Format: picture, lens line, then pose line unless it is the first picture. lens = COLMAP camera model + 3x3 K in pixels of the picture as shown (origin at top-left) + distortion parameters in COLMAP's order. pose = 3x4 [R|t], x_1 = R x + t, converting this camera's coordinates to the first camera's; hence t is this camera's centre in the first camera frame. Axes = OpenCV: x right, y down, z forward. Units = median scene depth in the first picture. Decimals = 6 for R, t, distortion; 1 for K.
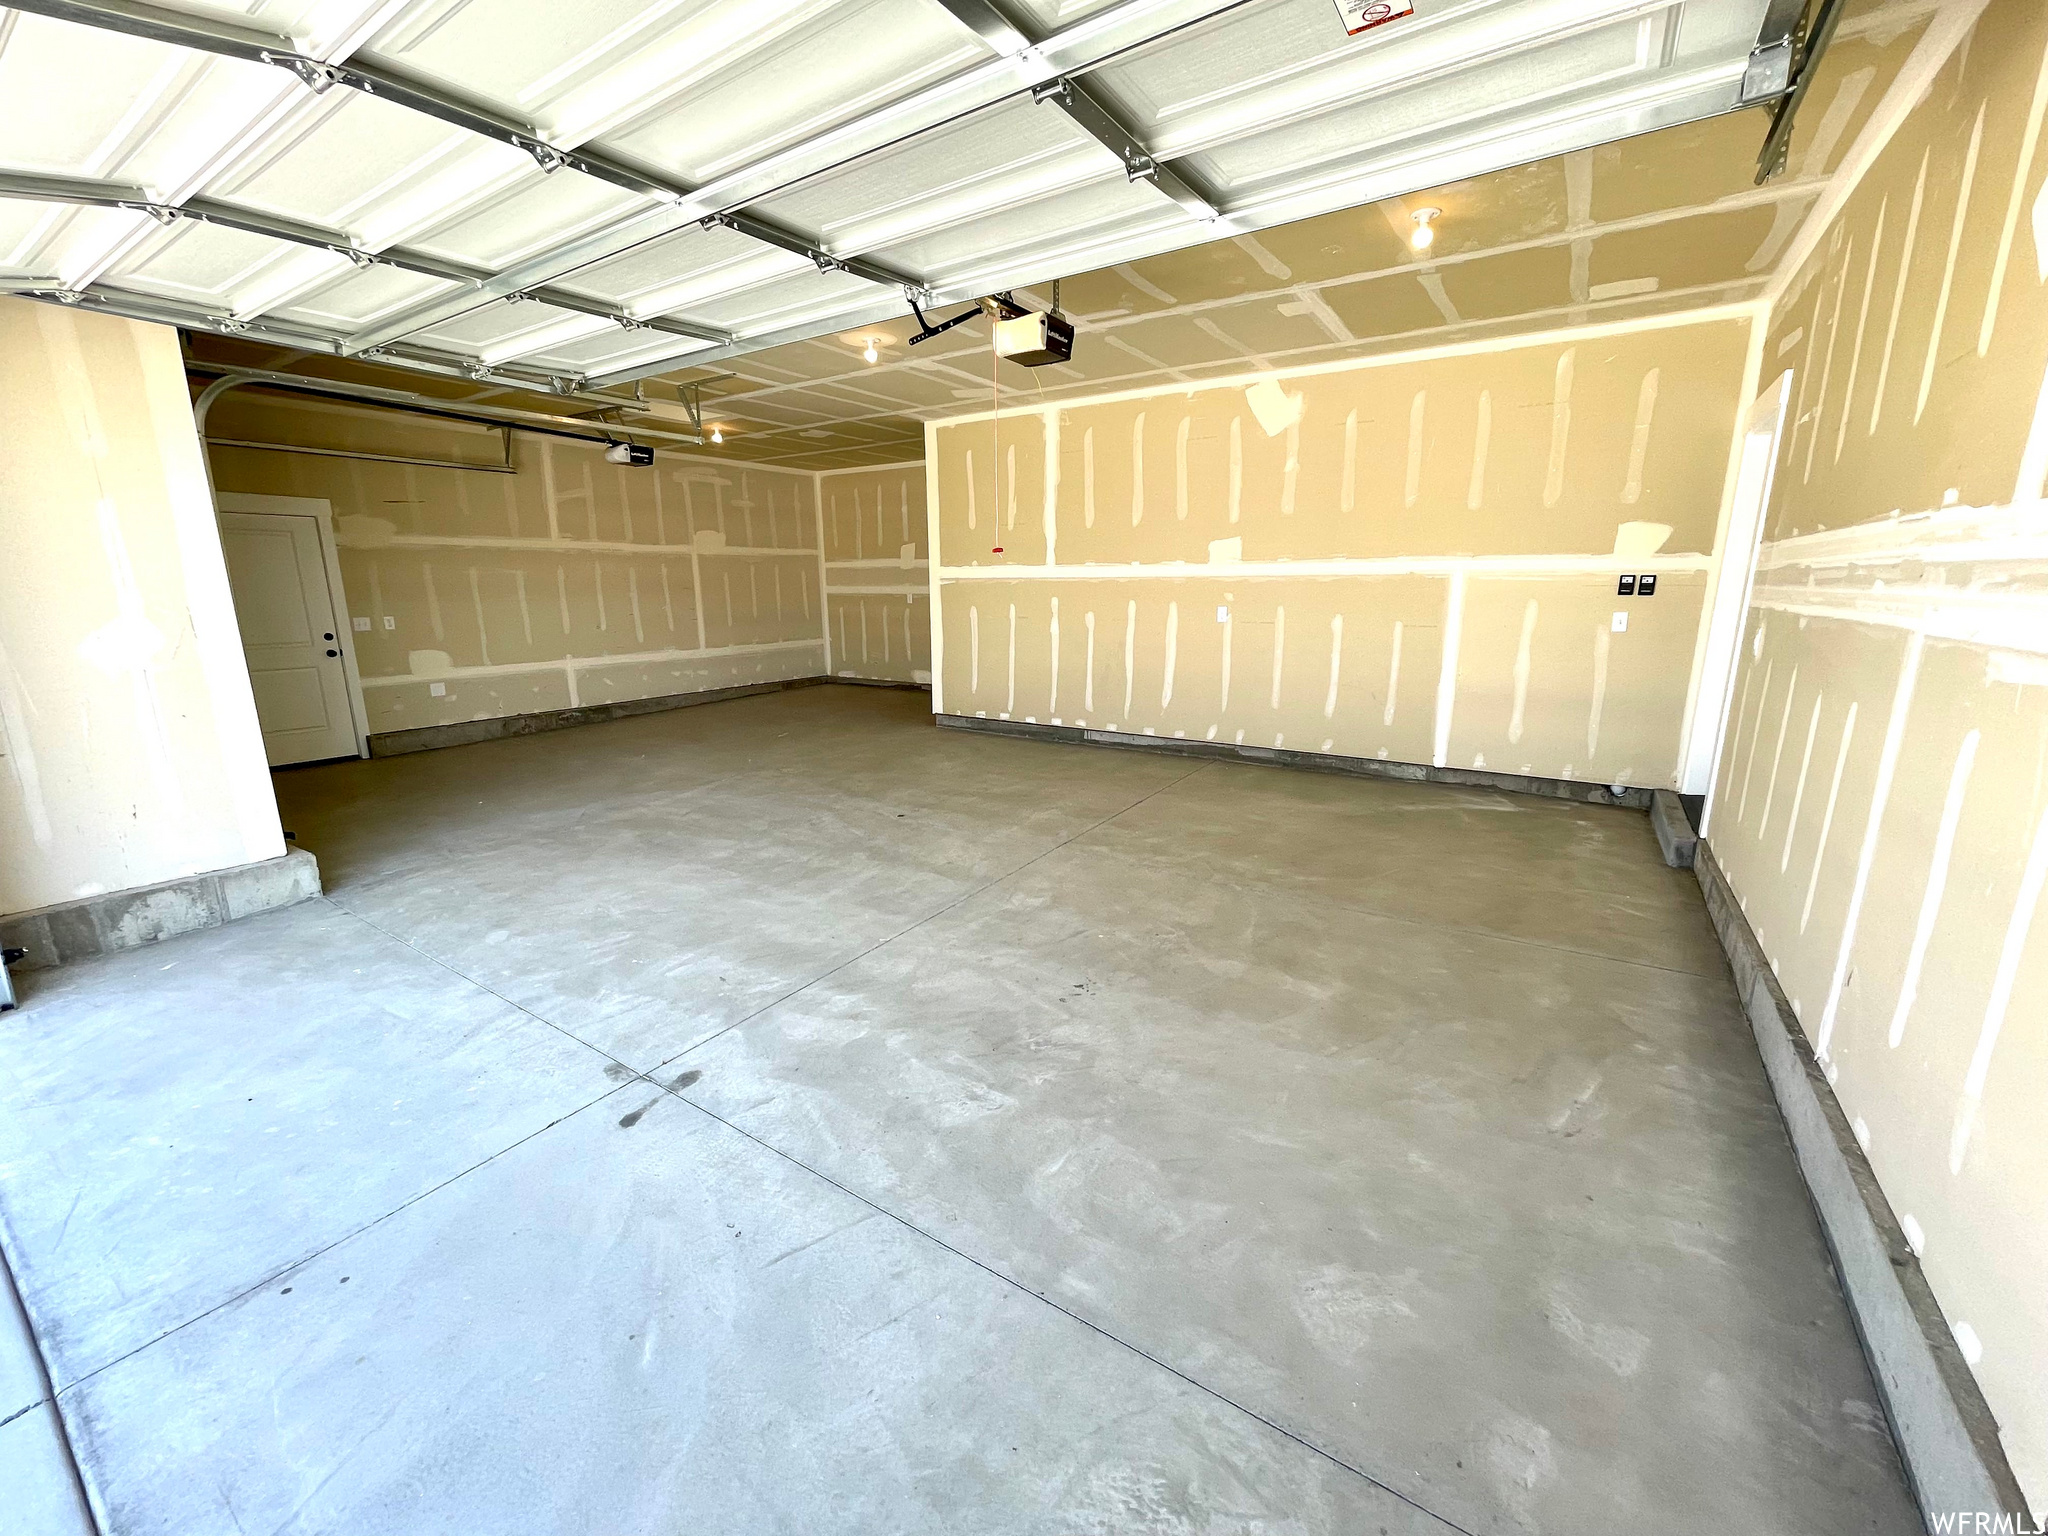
lens RADIAL K [[819.5, 0, 1015.6], [0, 819.5, 770.8], [0, 0, 1]] dist [-0.006928, -0.000255]
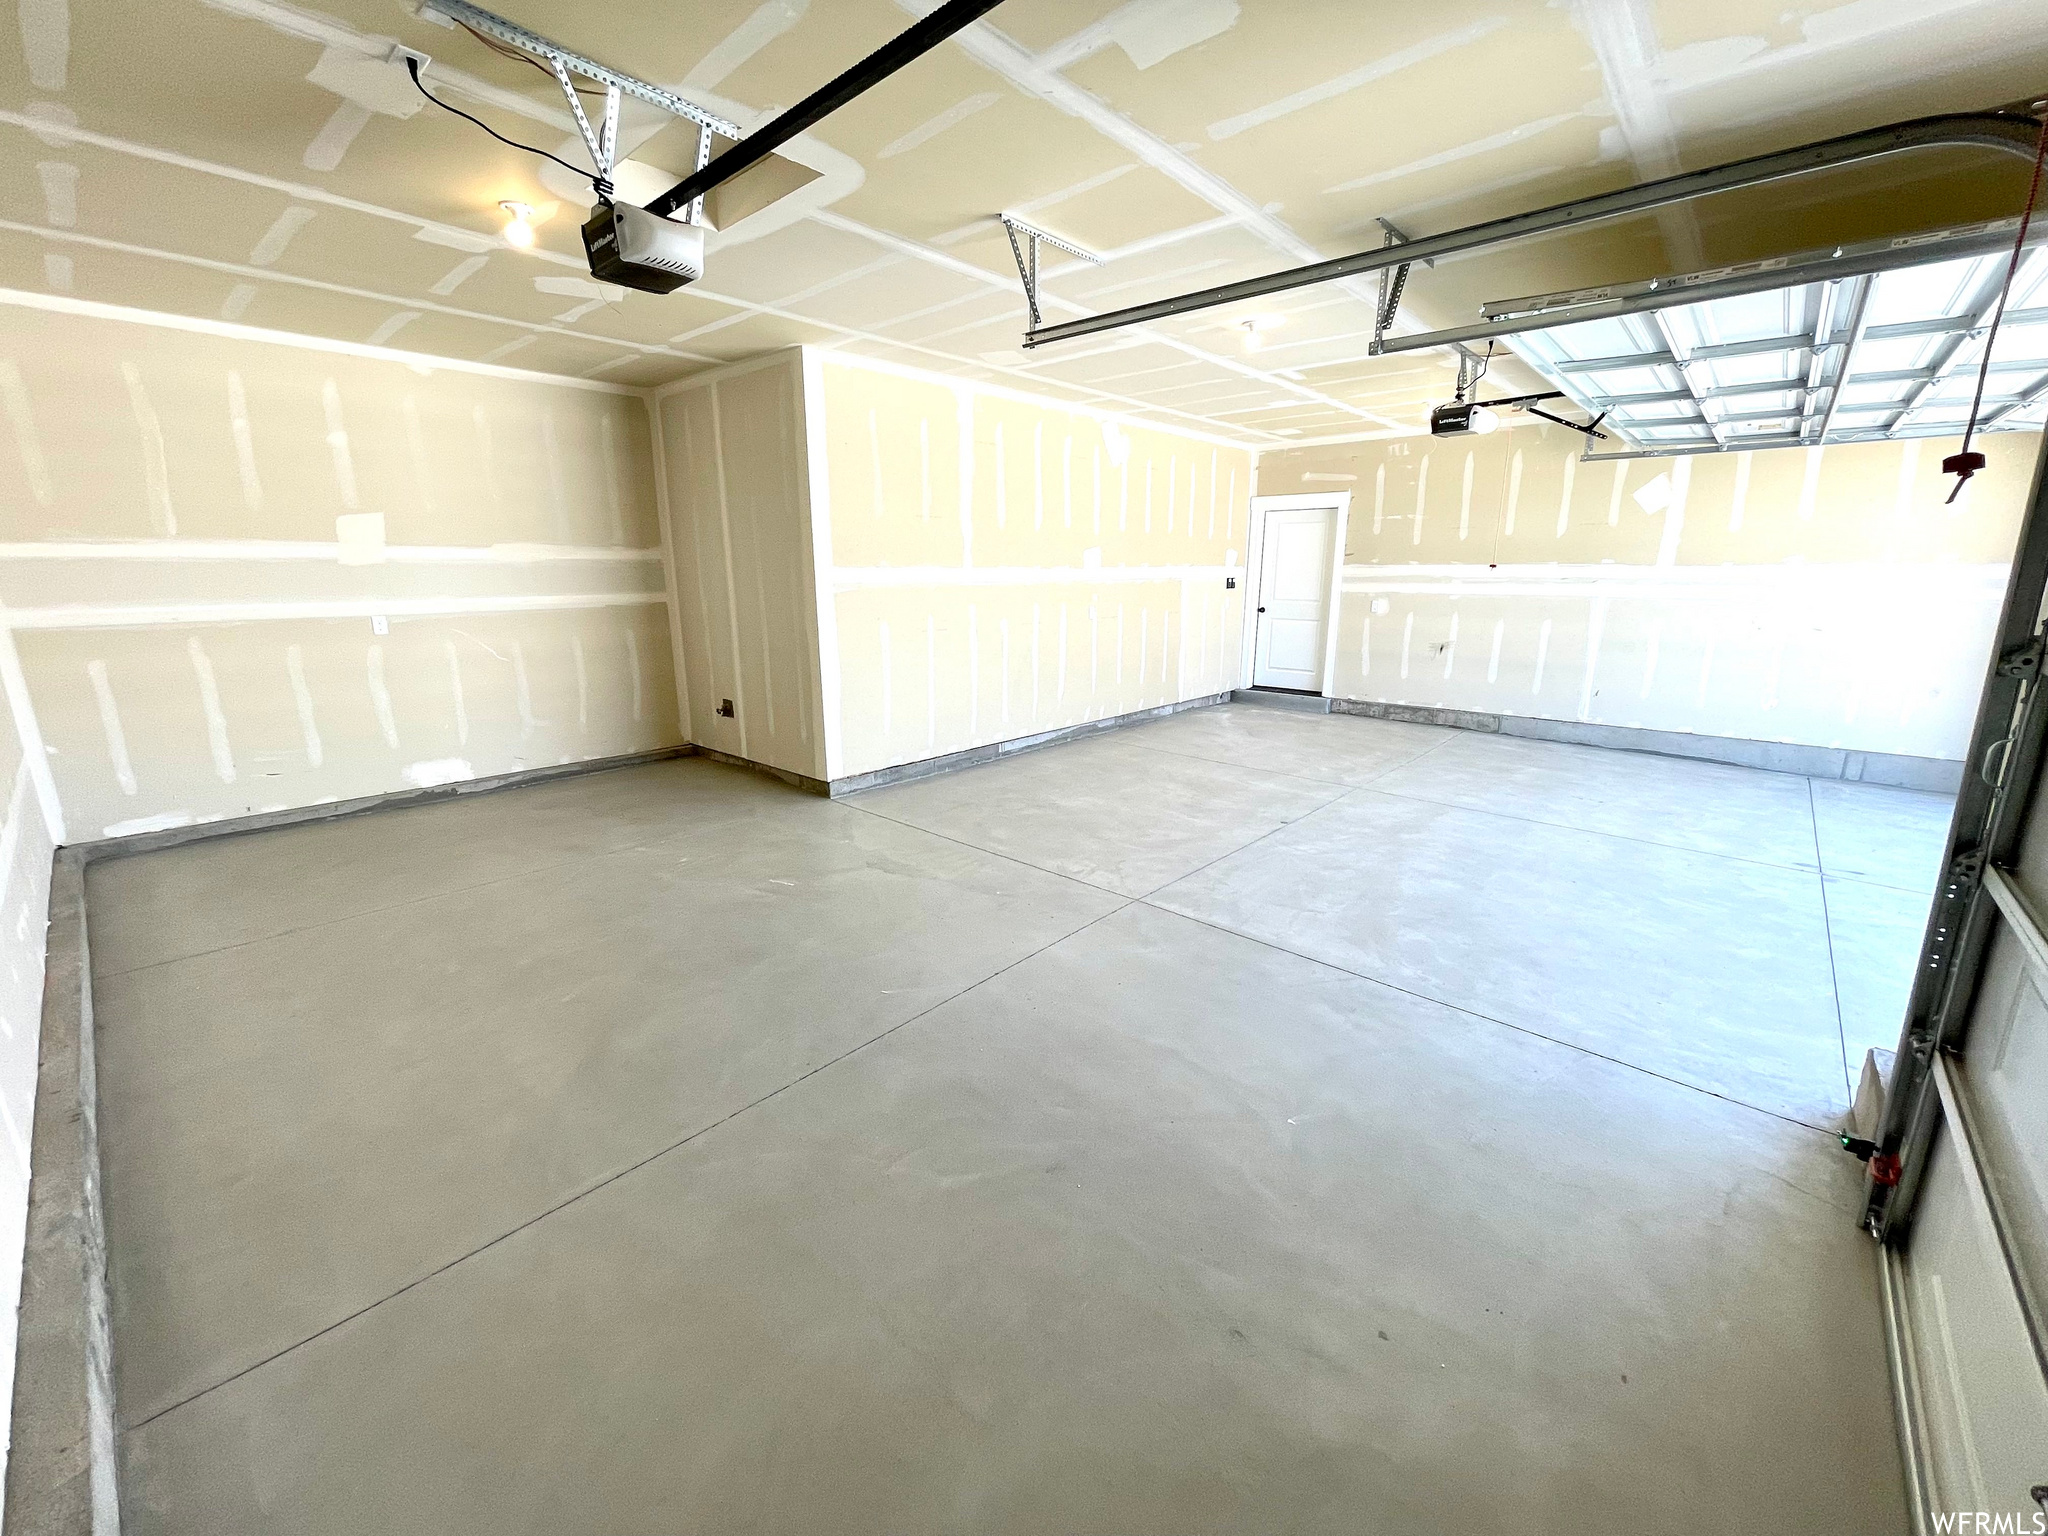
lens RADIAL K [[819.5, 0, 1015.6], [0, 819.5, 770.8], [0, 0, 1]] dist [-0.006928, -0.000255]
pose [[0.149971, -0.231337, 0.961245, -1.121617], [0.223656, 0.954976, 0.194934, -0.270433], [-0.963061, 0.185753, 0.194959, 1.092220]]
